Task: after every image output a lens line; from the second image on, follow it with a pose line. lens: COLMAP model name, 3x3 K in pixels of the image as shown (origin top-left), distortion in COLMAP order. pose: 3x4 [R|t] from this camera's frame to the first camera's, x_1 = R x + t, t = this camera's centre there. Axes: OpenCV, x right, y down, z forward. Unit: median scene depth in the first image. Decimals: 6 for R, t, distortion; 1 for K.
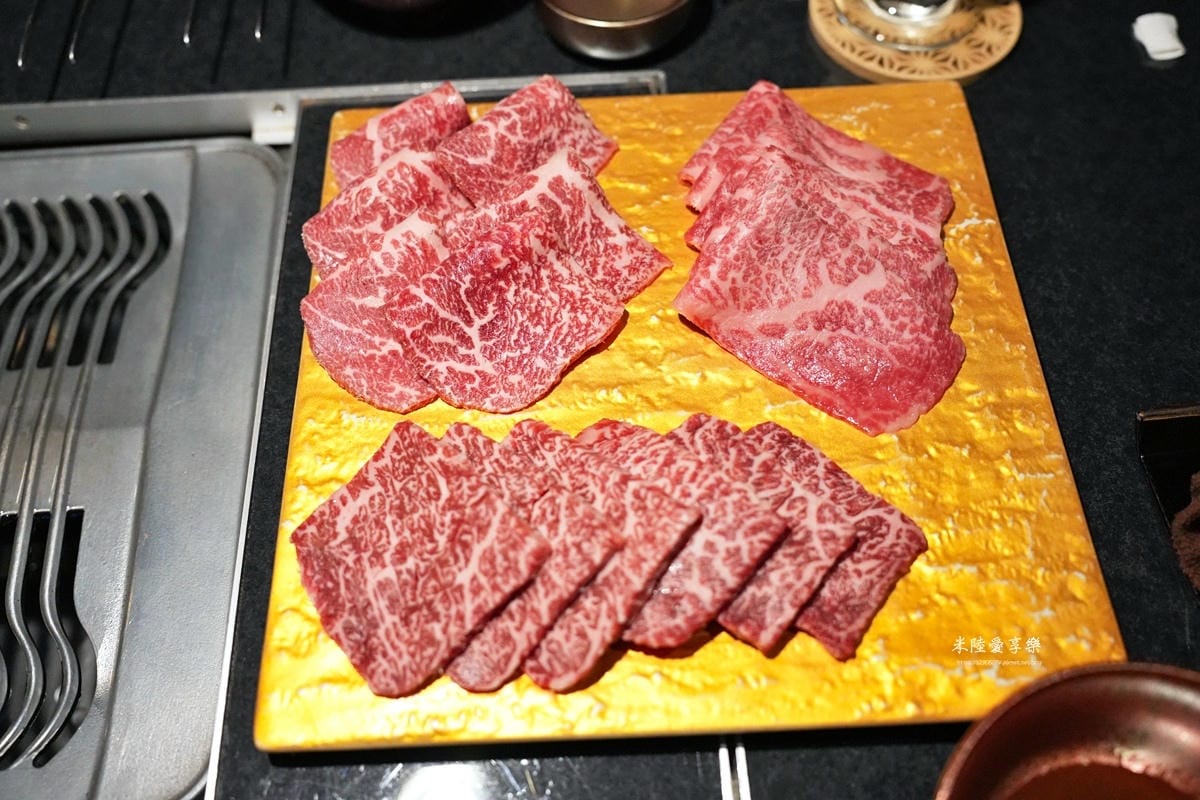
lens RADIAL K [[1052.4, 0, 600.0], [0, 1052.4, 400.0], [0, 0, 1]] dist [-0.044389, 0.027625]
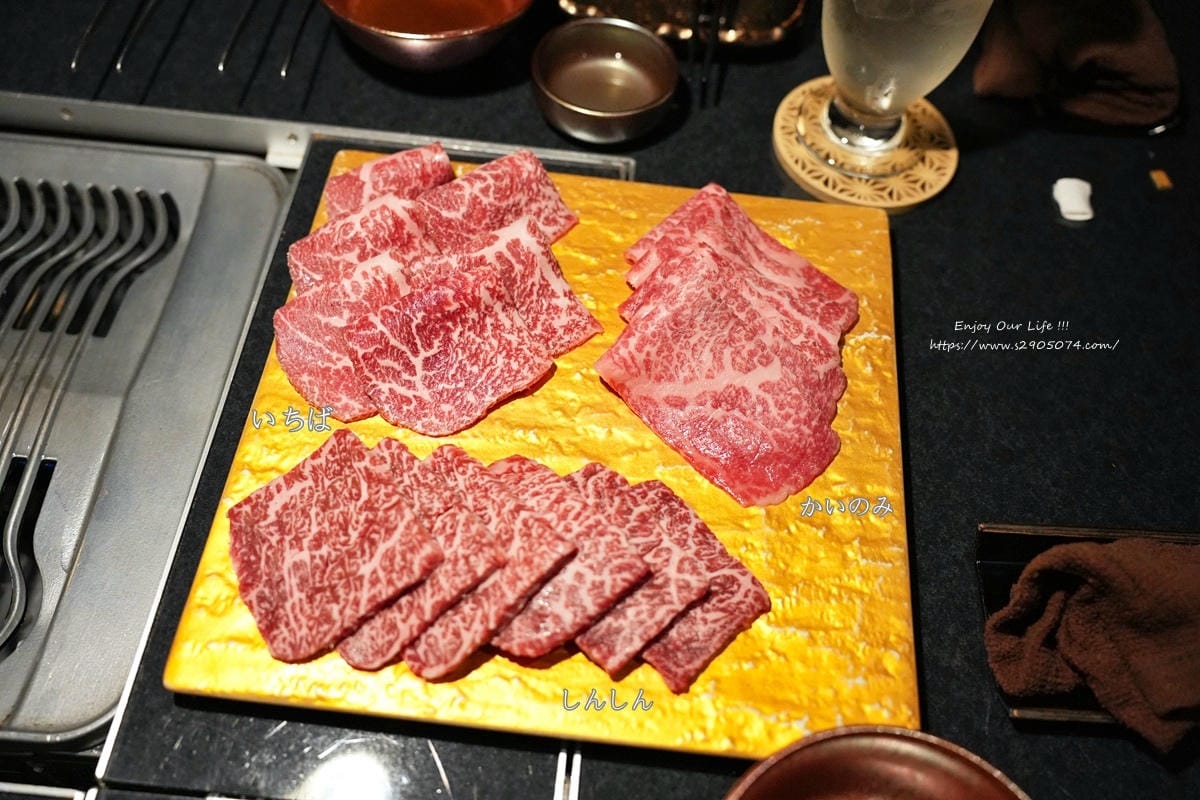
lens RADIAL K [[1052.4, 0, 600.0], [0, 1052.4, 400.0], [0, 0, 1]] dist [-0.044389, 0.027625]
pose [[0.987298, 0.158830, -0.003906, 0.087721], [-0.158853, 0.986404, -0.042097, -0.007012], [-0.002833, 0.042183, 0.999106, -0.145481]]
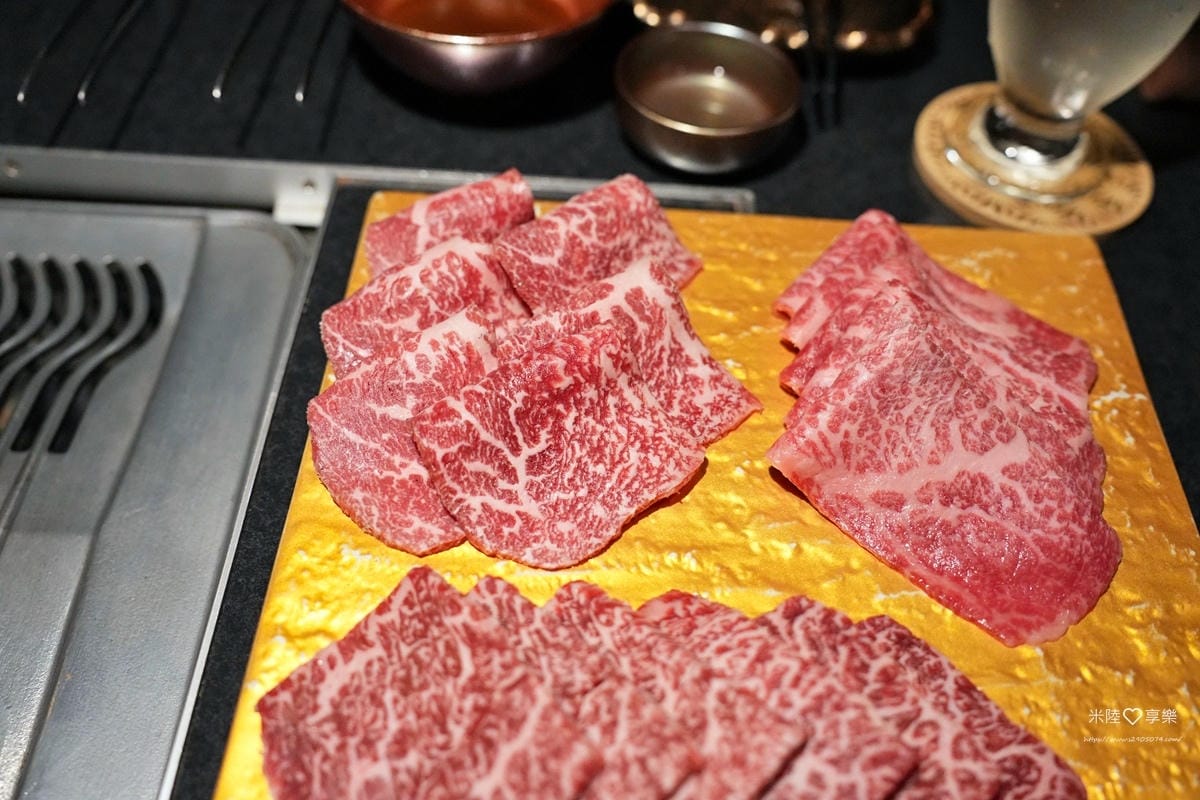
lens RADIAL K [[1052.4, 0, 600.0], [0, 1052.4, 400.0], [0, 0, 1]] dist [-0.044389, 0.027625]
pose [[0.994166, 0.106972, 0.013853, -0.076171], [-0.103959, 0.984474, -0.141432, -0.004858], [-0.028767, 0.139167, 0.989851, 0.199082]]
